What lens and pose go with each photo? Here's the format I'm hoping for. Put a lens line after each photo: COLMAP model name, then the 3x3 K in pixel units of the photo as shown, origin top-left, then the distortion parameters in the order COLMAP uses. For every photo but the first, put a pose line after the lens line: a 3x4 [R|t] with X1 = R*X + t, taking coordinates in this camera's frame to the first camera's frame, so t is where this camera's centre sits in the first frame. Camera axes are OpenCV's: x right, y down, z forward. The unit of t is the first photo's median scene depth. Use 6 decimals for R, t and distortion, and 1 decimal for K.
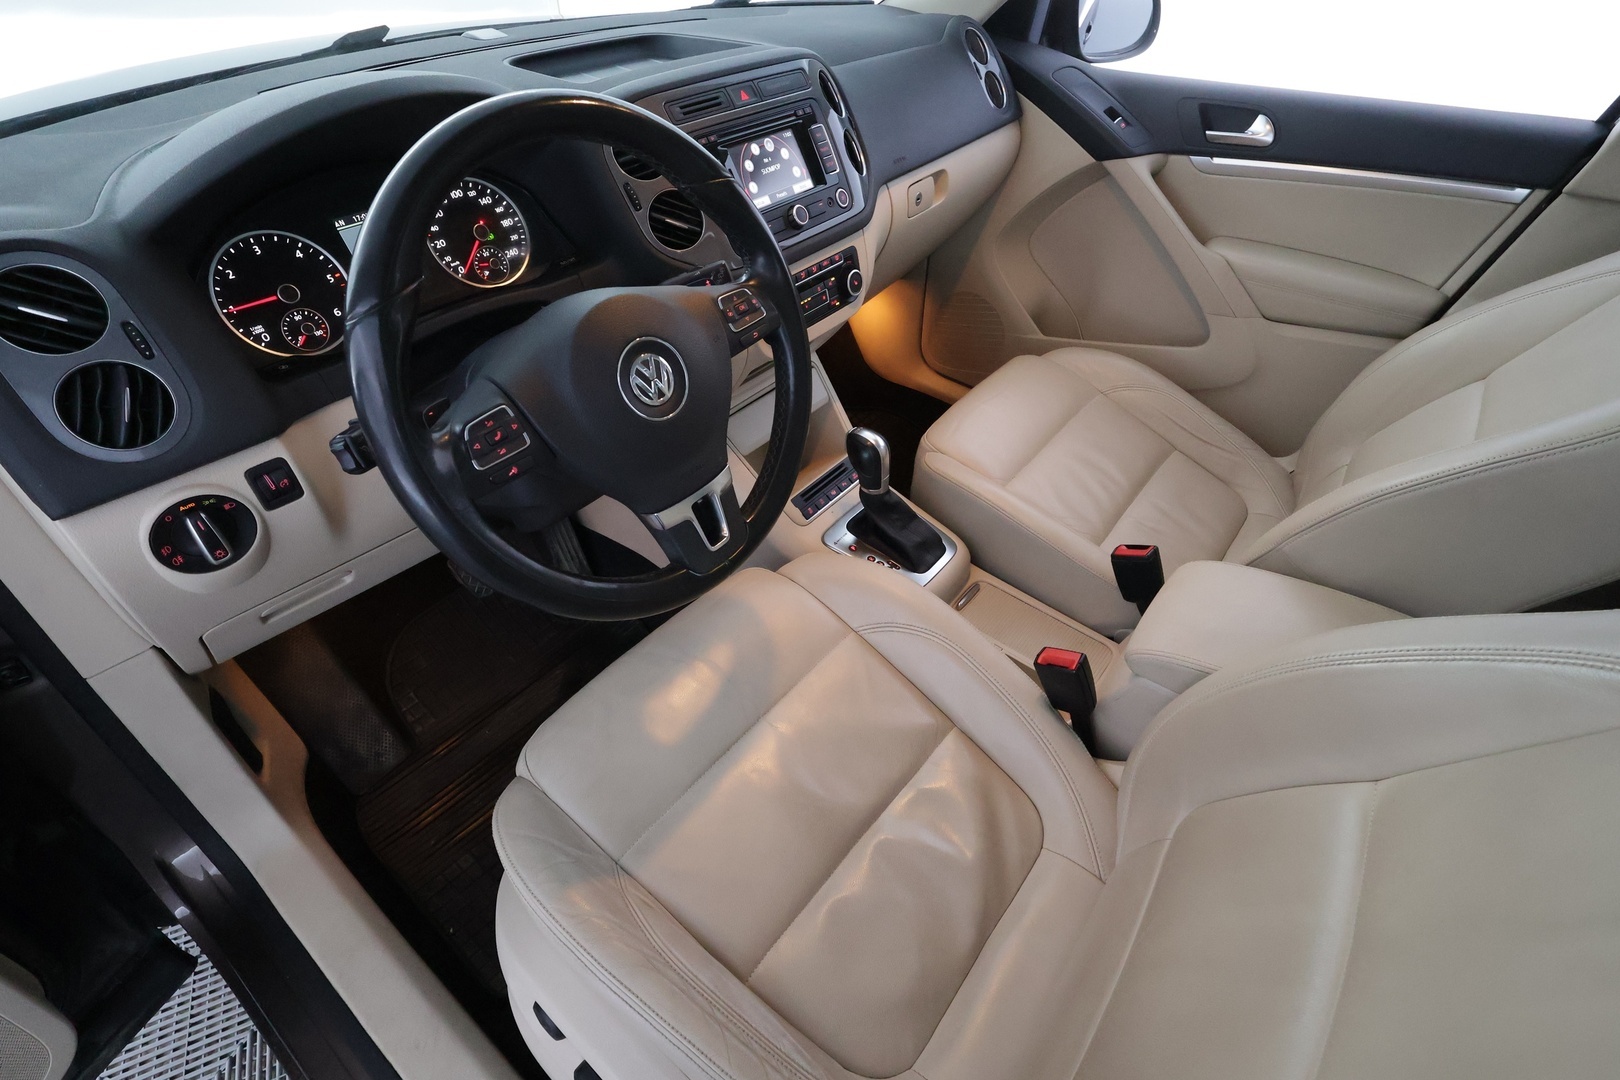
lens RADIAL K [[782.3, 0, 811.8], [0, 782.3, 547.3], [0, 0, 1]] dist [0.001151, -0.000206]
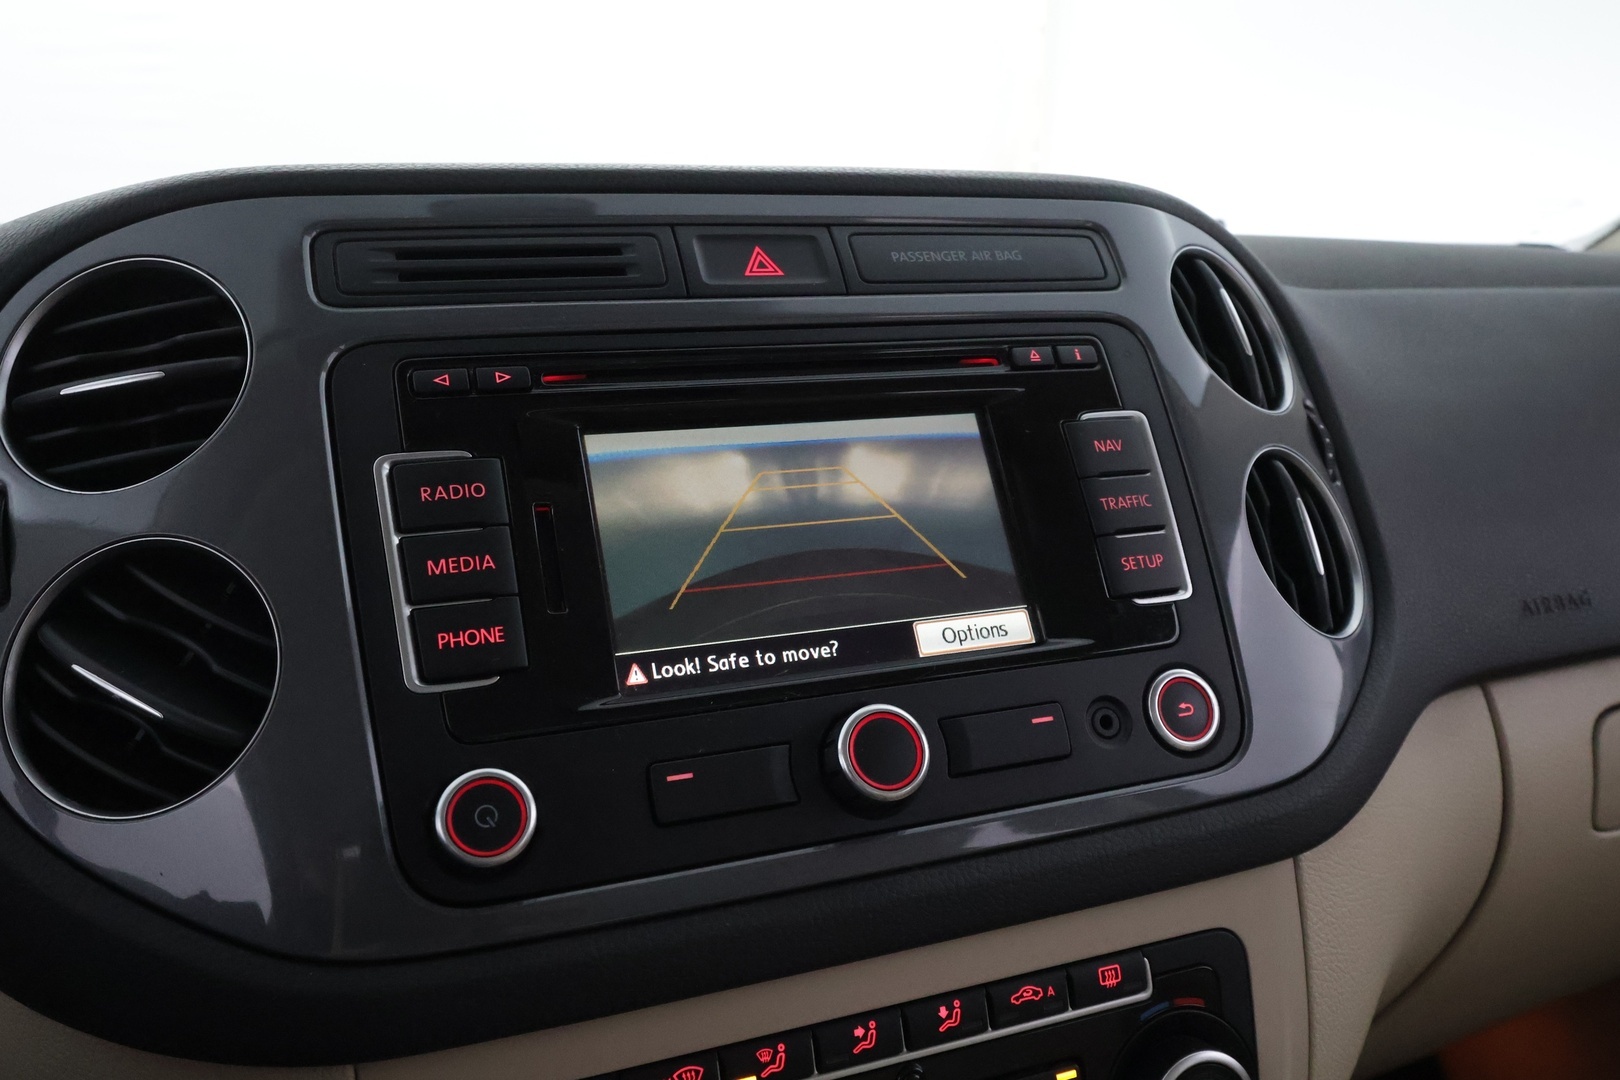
lens RADIAL K [[1299.9, 0, 808.5], [0, 1299.9, 543.6], [0, 0, 1]] dist [0.005969, 0.004589]
pose [[0.870119, 0.094848, -0.483629, 0.120626], [-0.316224, 0.860118, -0.400249, -0.317869], [0.378015, 0.501200, 0.778398, 0.677745]]
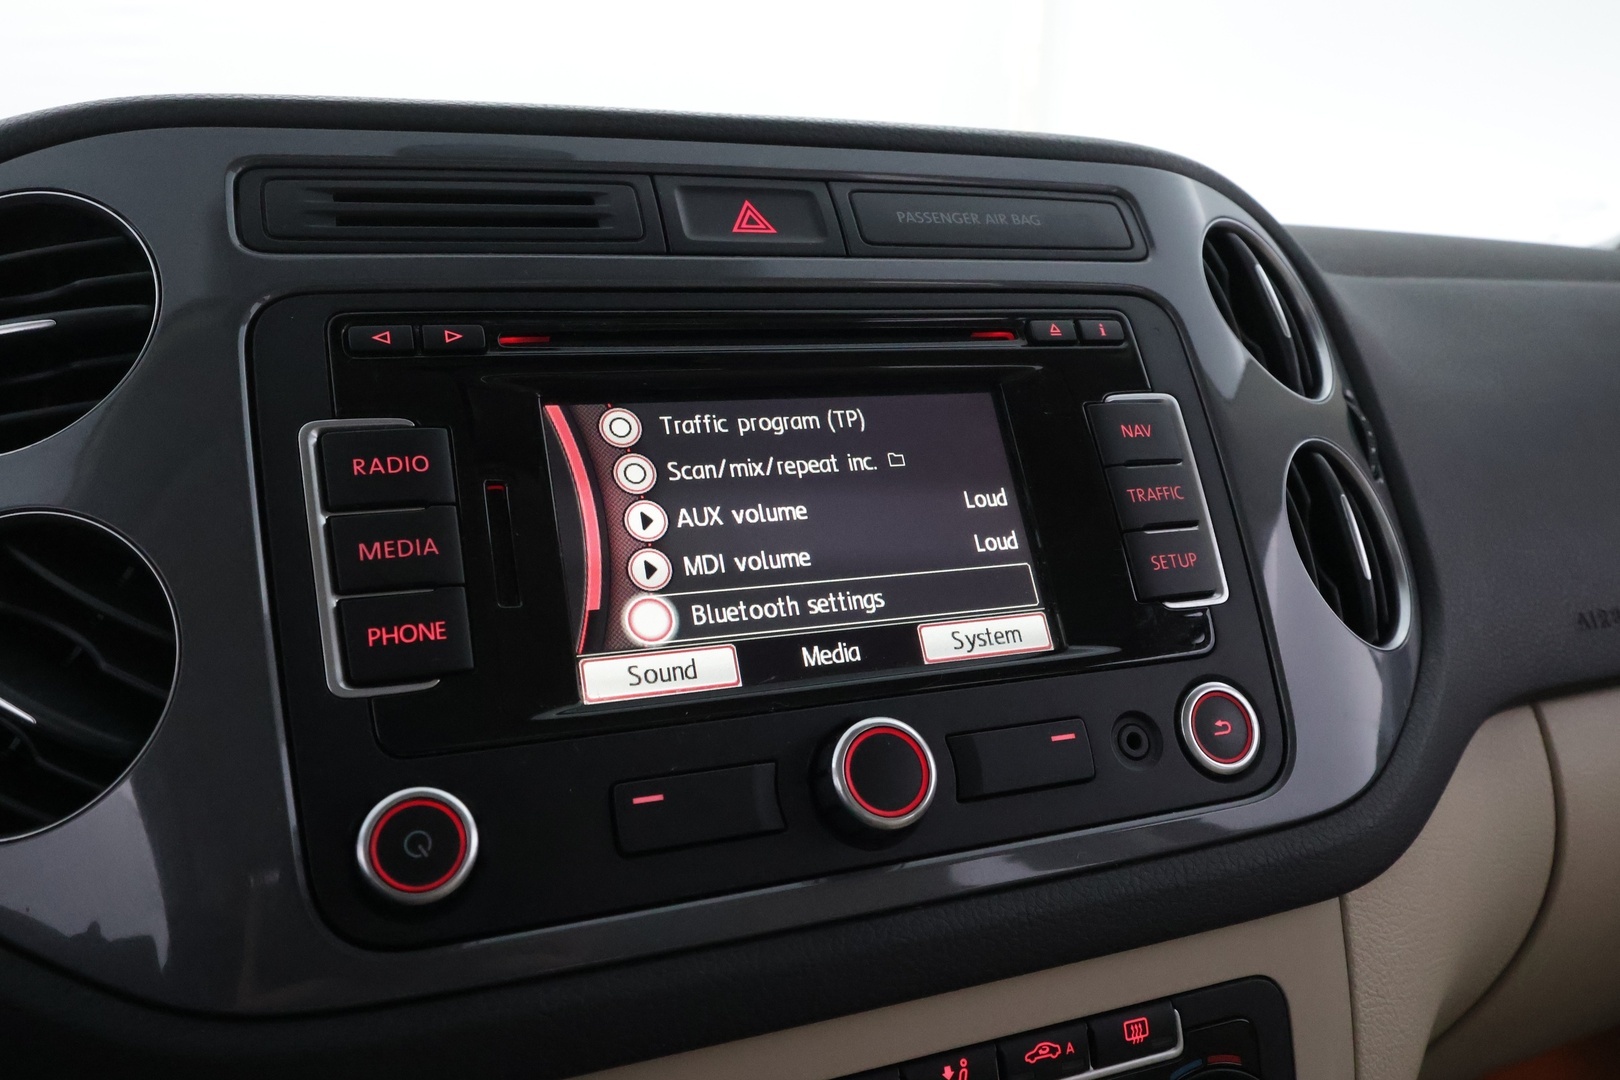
lens RADIAL K [[1299.9, 0, 808.5], [0, 1299.9, 540.7], [0, 0, 1]] dist [0.005969, 0.004589]
pose [[0.874436, 0.102515, -0.474186, 0.099297], [-0.323778, 0.851212, -0.413046, -0.329859], [0.361289, 0.514713, 0.777522, 0.712163]]
